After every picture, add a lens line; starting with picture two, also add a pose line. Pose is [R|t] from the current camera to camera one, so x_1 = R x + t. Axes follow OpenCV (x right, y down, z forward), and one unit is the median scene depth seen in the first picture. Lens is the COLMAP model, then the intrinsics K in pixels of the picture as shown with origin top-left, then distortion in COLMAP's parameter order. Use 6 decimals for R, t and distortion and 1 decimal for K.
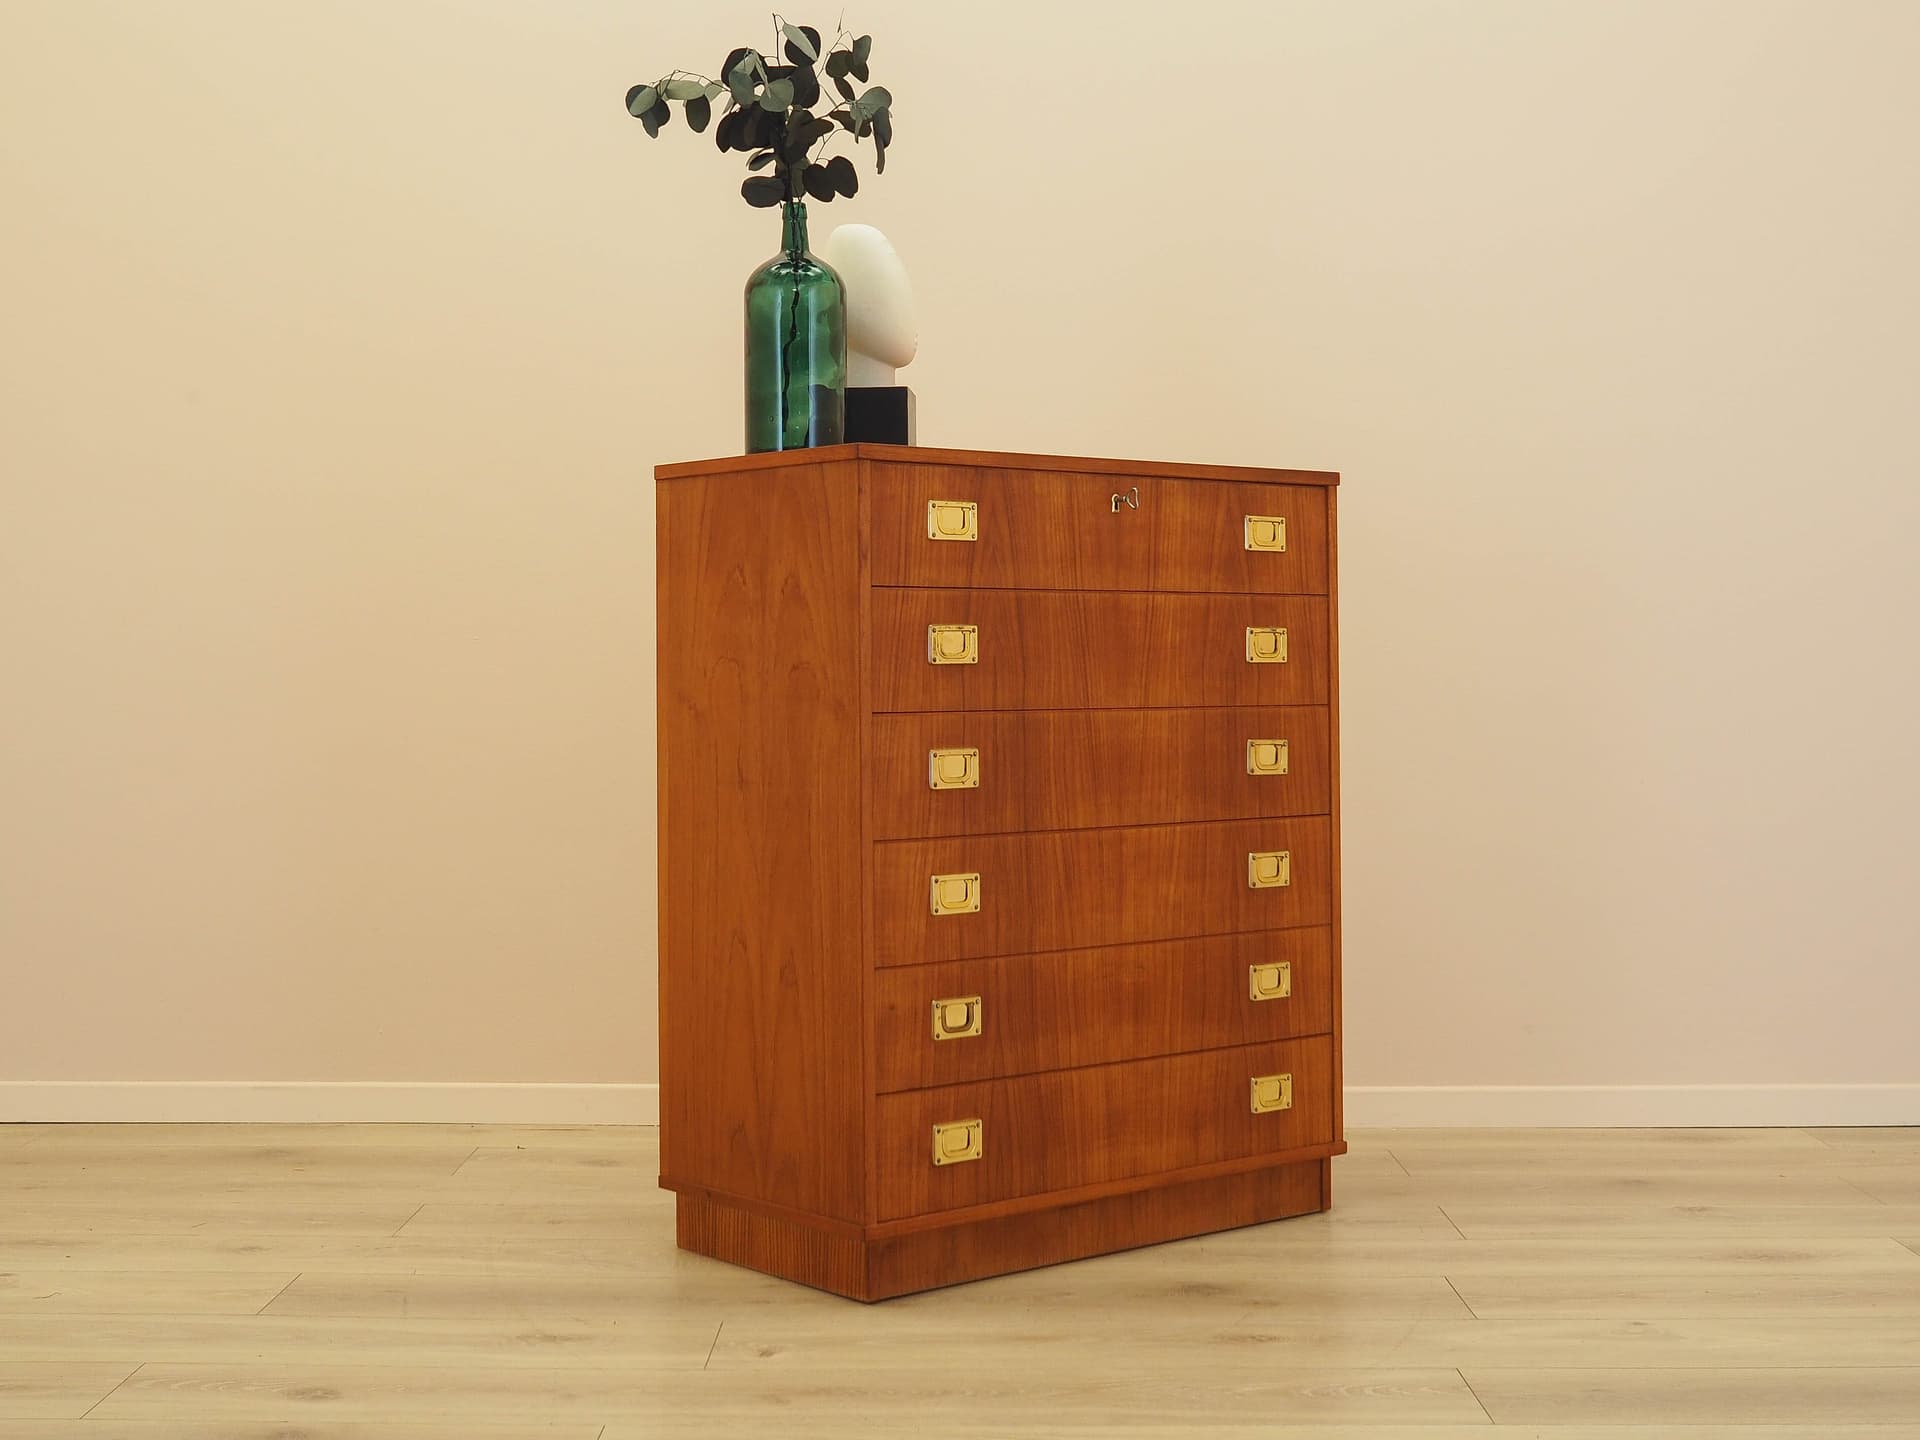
lens RADIAL K [[2674.8, 0, 985.7], [0, 2674.8, 723.9], [0, 0, 1]] dist [0.009199, -0.066559]
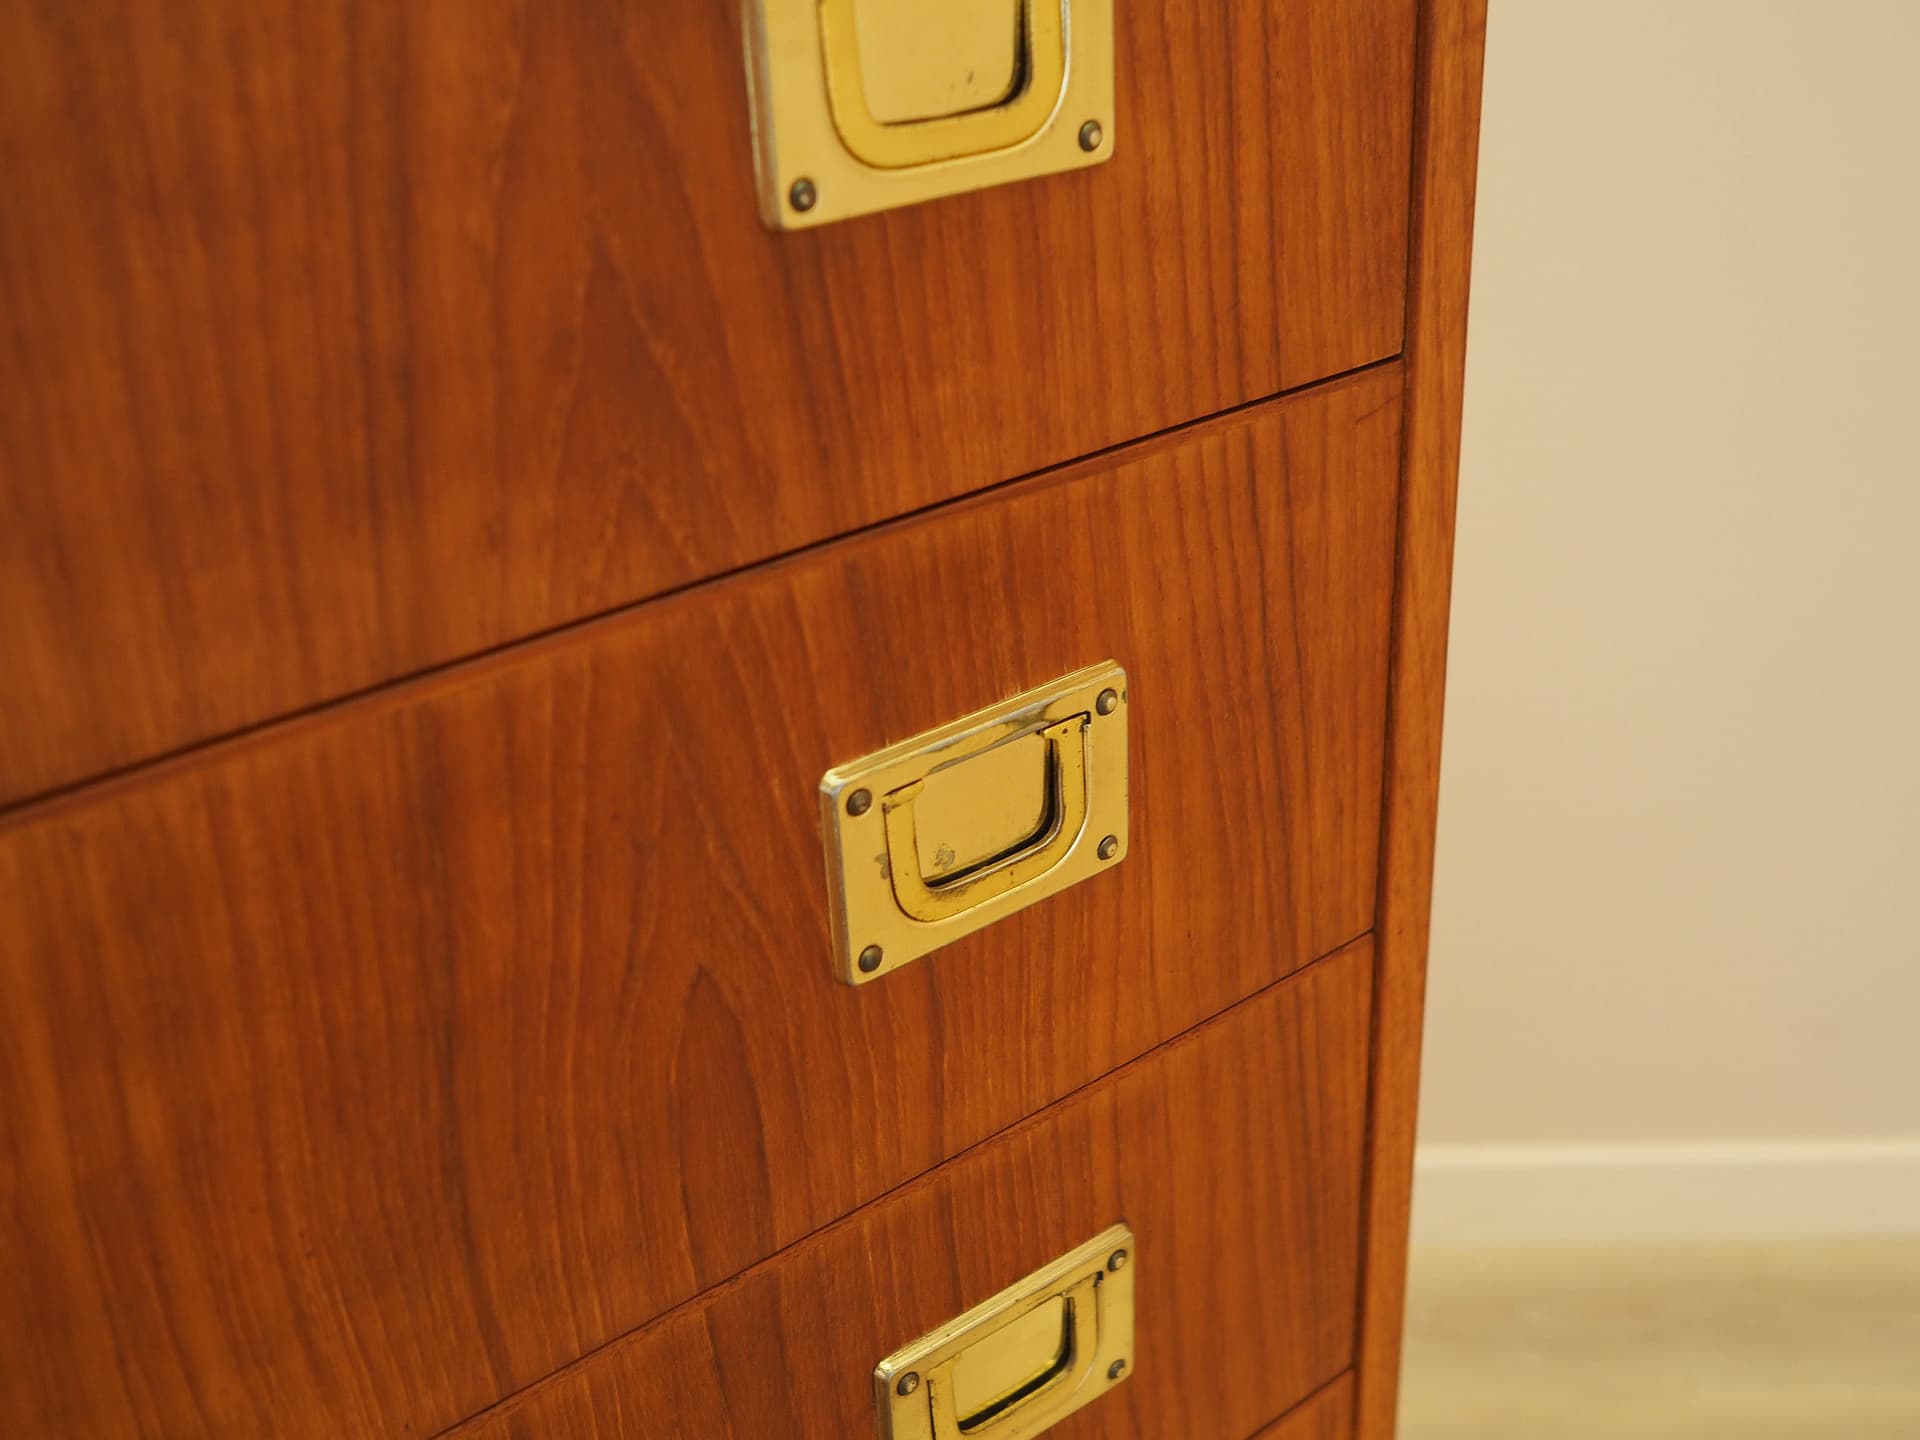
lens RADIAL K [[2025.8, 0, 960.0], [0, 2025.8, 720.0], [0, 0, 1]] dist [-0.008276, -0.008247]
pose [[0.998256, -0.017609, -0.056346, 0.110997], [0.040605, 0.897642, 0.438850, -0.085051], [0.042851, -0.440373, 0.896792, 0.906660]]
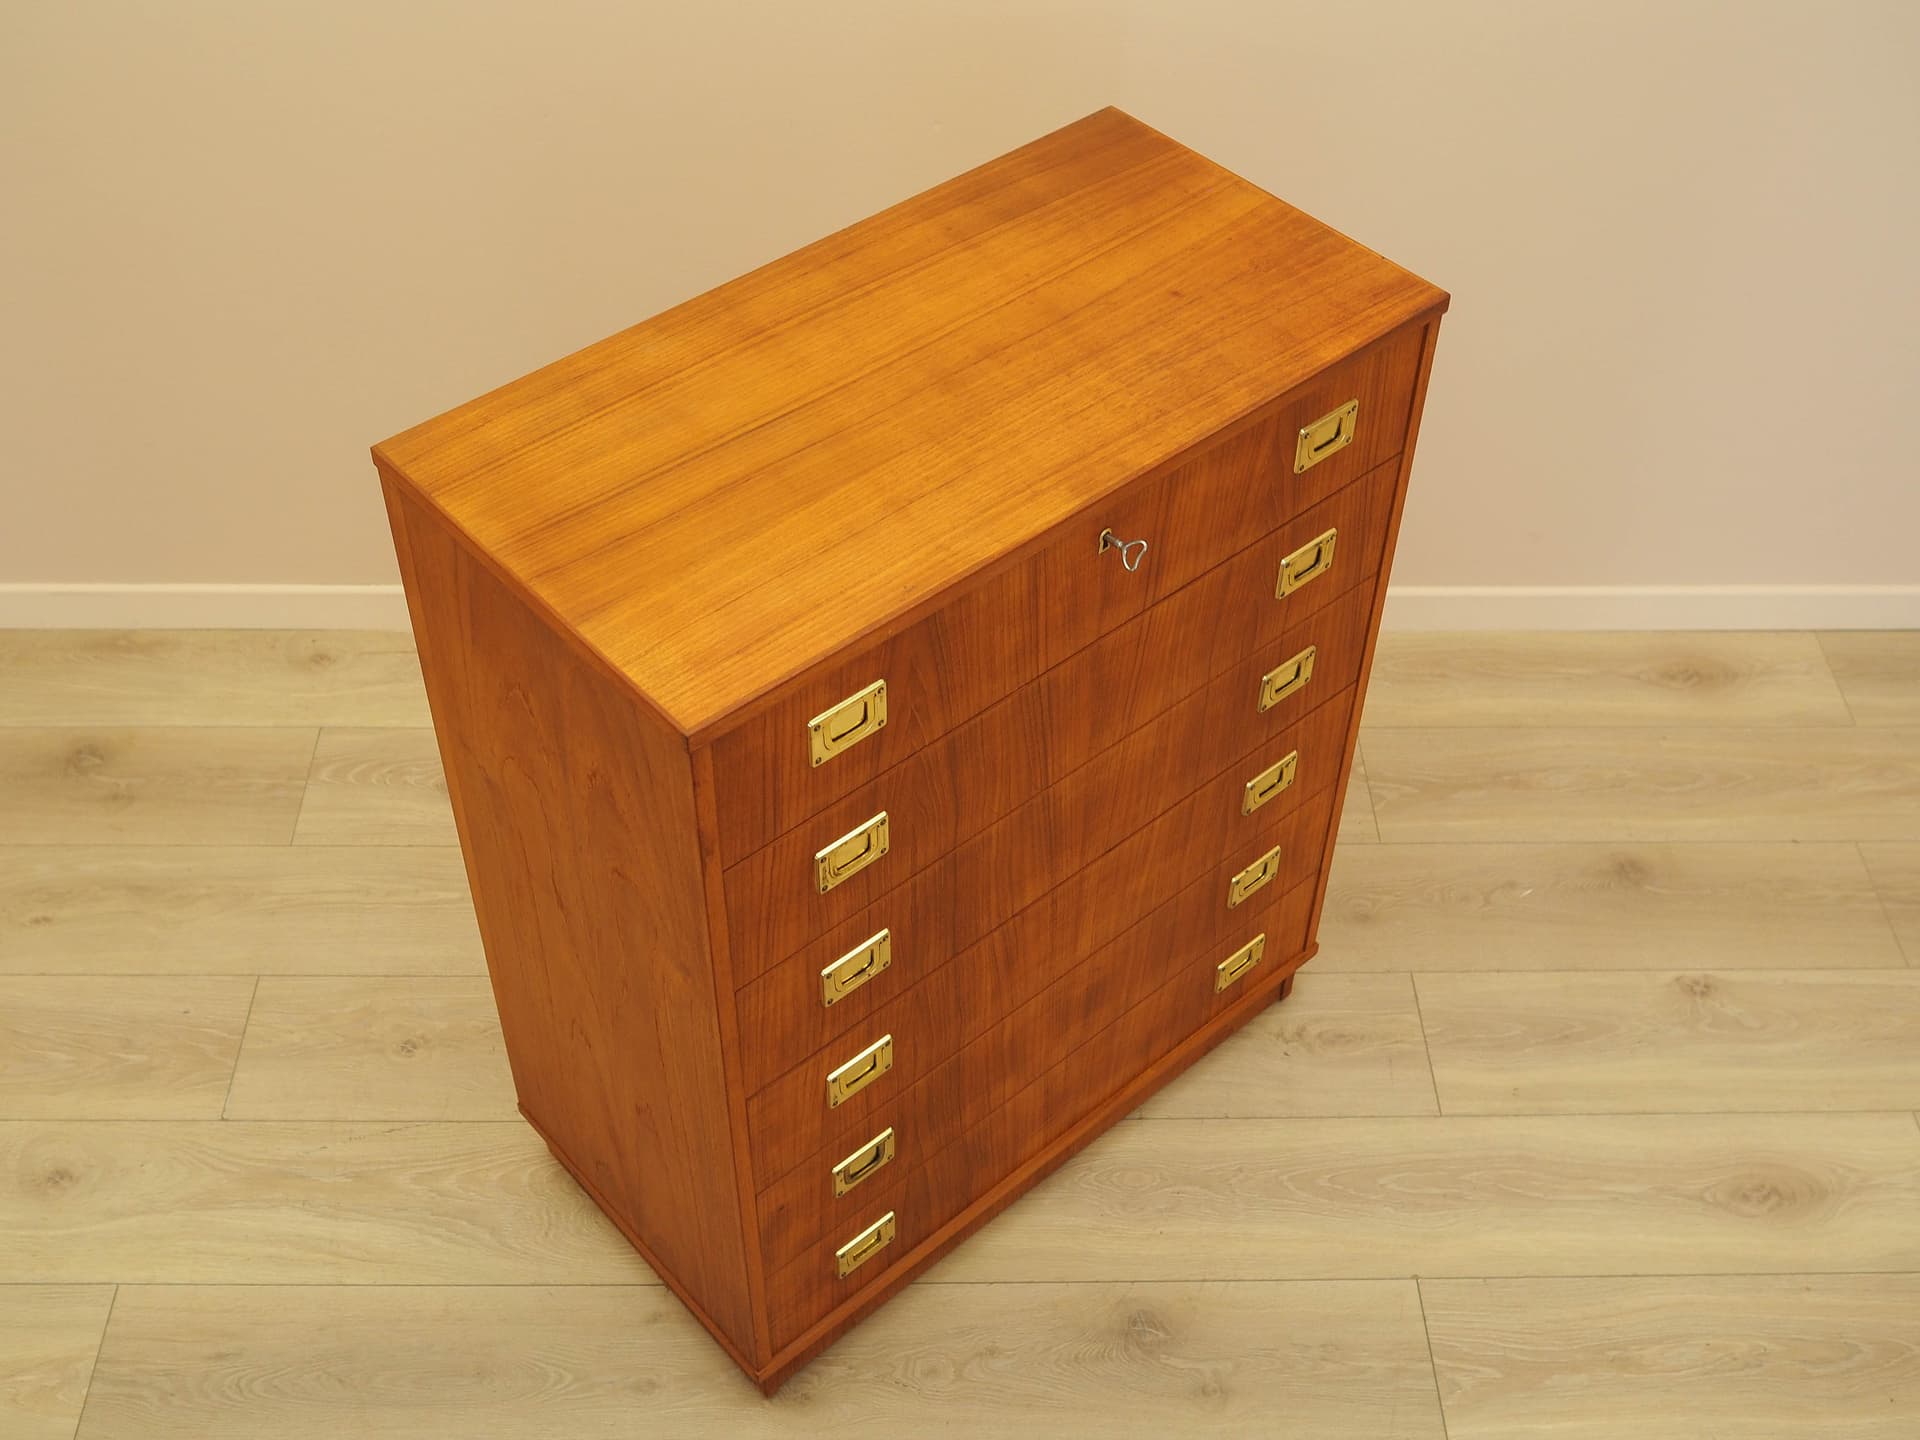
lens RADIAL K [[2136.3, 0, 958.6], [0, 2136.3, 688.2], [0, 0, 1]] dist [0.006037, 0.001962]
pose [[0.999656, 0.005665, 0.025621, 0.000542], [-0.021655, 0.729551, 0.683584, -0.387277], [-0.014819, -0.683903, 0.729422, 0.576969]]
